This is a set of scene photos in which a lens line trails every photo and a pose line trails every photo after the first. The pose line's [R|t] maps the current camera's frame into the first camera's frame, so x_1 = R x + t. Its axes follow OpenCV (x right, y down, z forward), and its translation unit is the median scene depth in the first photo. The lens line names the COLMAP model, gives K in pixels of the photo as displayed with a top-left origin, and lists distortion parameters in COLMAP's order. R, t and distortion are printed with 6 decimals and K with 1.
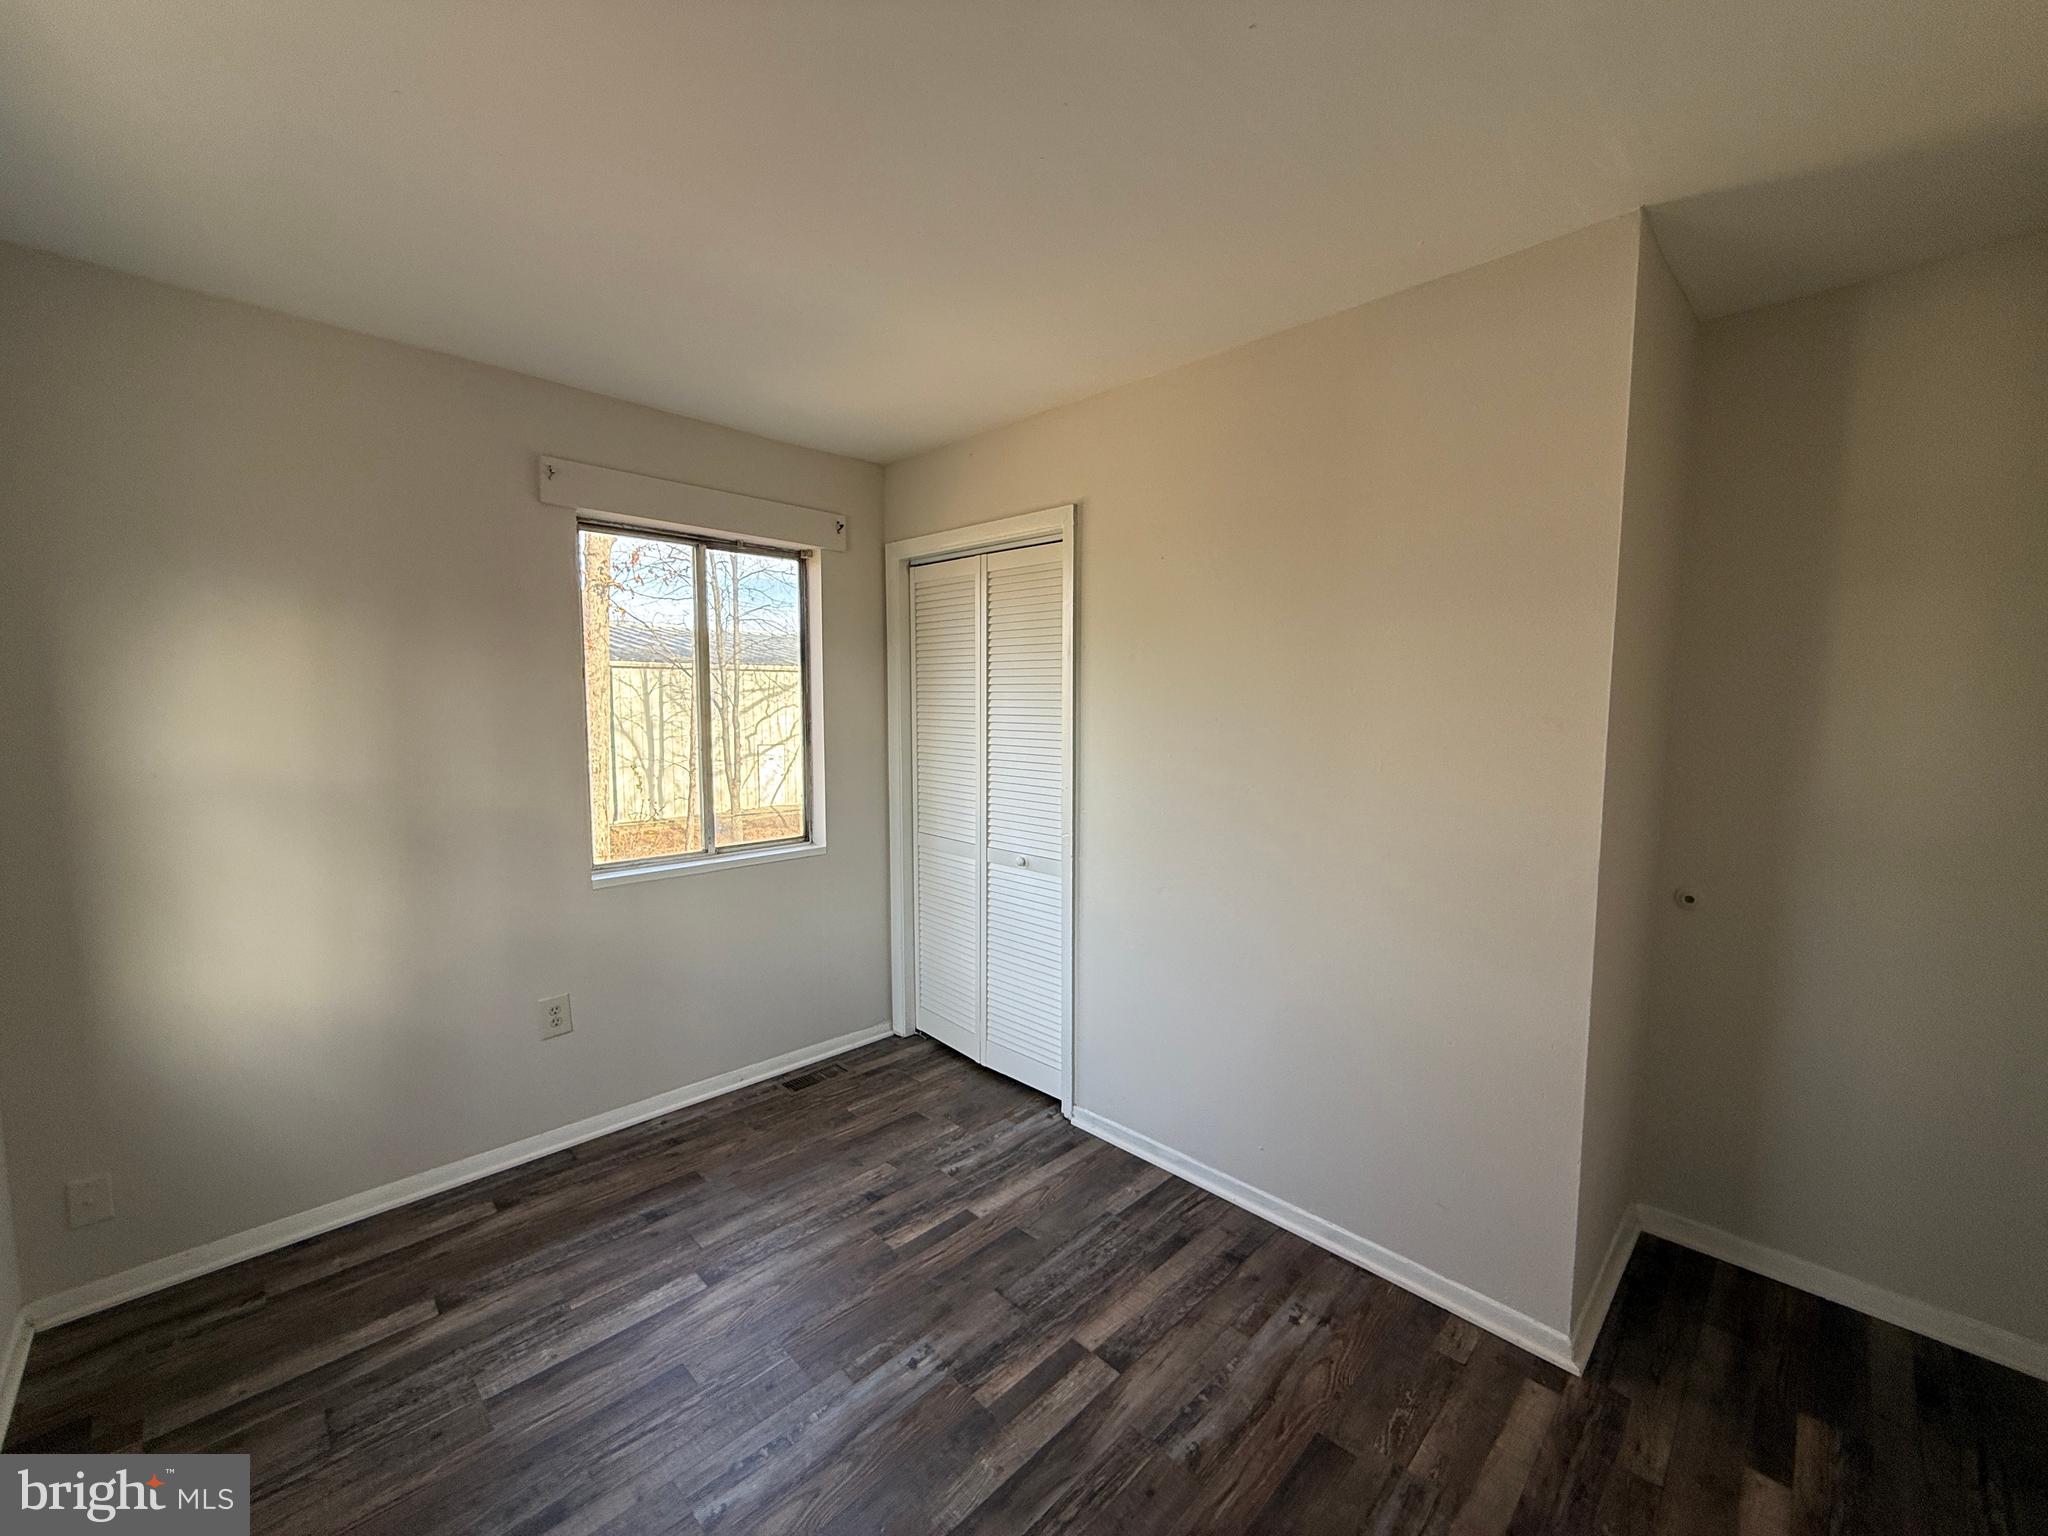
lens RADIAL K [[816.7, 0, 1014.4], [0, 816.7, 776.5], [0, 0, 1]] dist [-0.000583, 0.000010]
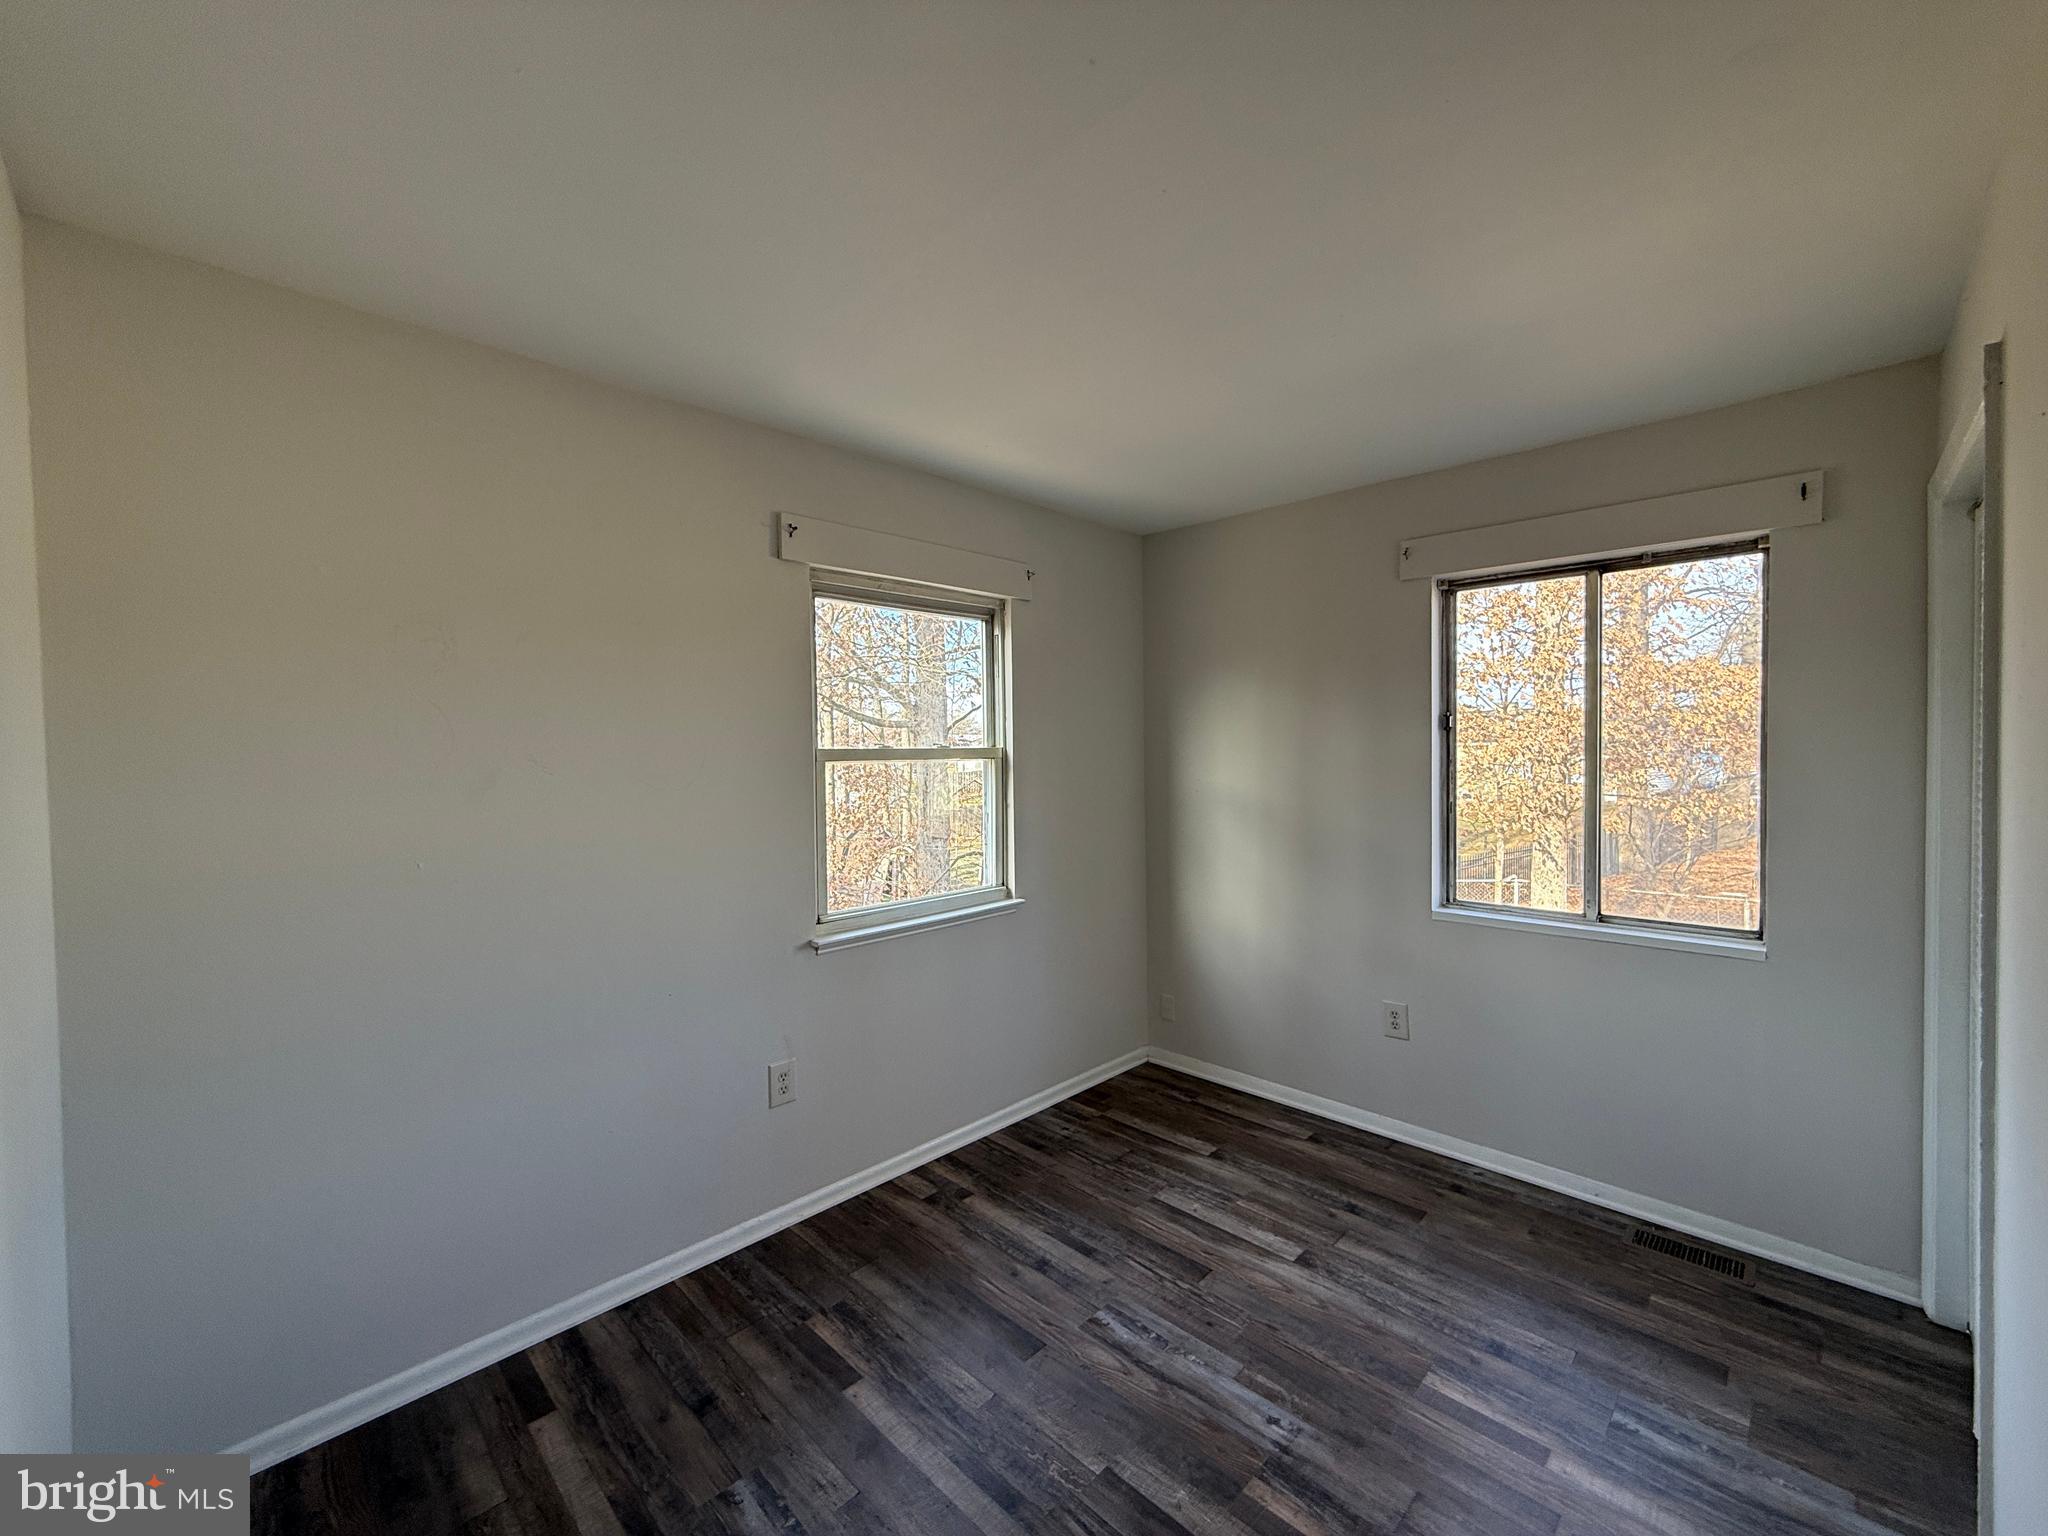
lens RADIAL K [[816.7, 0, 1020.3], [0, 816.7, 778.0], [0, 0, 1]] dist [-0.000583, 0.000010]
pose [[0.009462, 0.031675, -0.999453, 0.700280], [-0.081011, 0.996237, 0.030806, -0.048406], [0.996668, 0.080675, 0.011993, 0.524436]]
